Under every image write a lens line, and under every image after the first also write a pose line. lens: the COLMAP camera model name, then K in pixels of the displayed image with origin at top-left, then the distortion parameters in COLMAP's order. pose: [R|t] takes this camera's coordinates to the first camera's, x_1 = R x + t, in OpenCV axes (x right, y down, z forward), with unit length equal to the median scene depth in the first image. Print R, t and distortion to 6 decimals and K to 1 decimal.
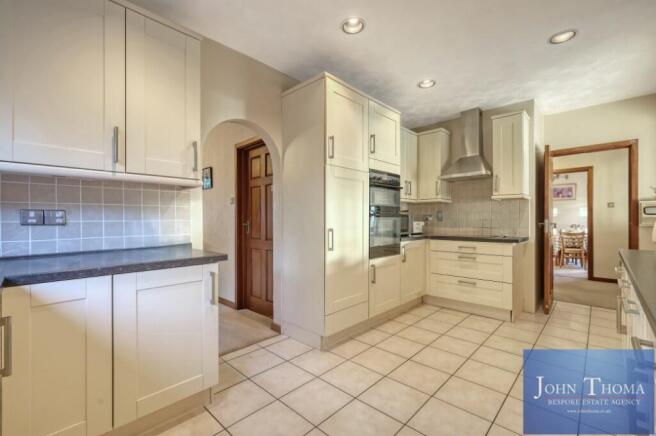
lens RADIAL K [[285.6, 0, 327.1], [0, 285.6, 218.2], [0, 0, 1]] dist [-0.002118, -0.000205]
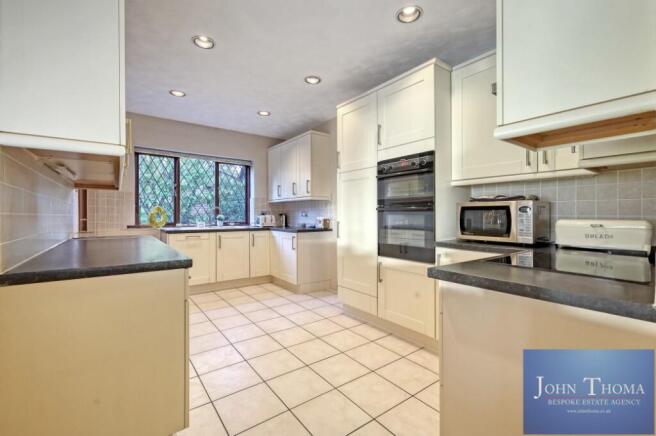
lens RADIAL K [[285.6, 0, 327.3], [0, 285.6, 216.7], [0, 0, 1]] dist [-0.002118, -0.000205]
pose [[-0.170401, 0.005986, -0.985357, 1.144904], [0.002074, 0.999982, 0.005716, 0.006324], [0.985373, -0.001070, -0.170410, 1.009182]]
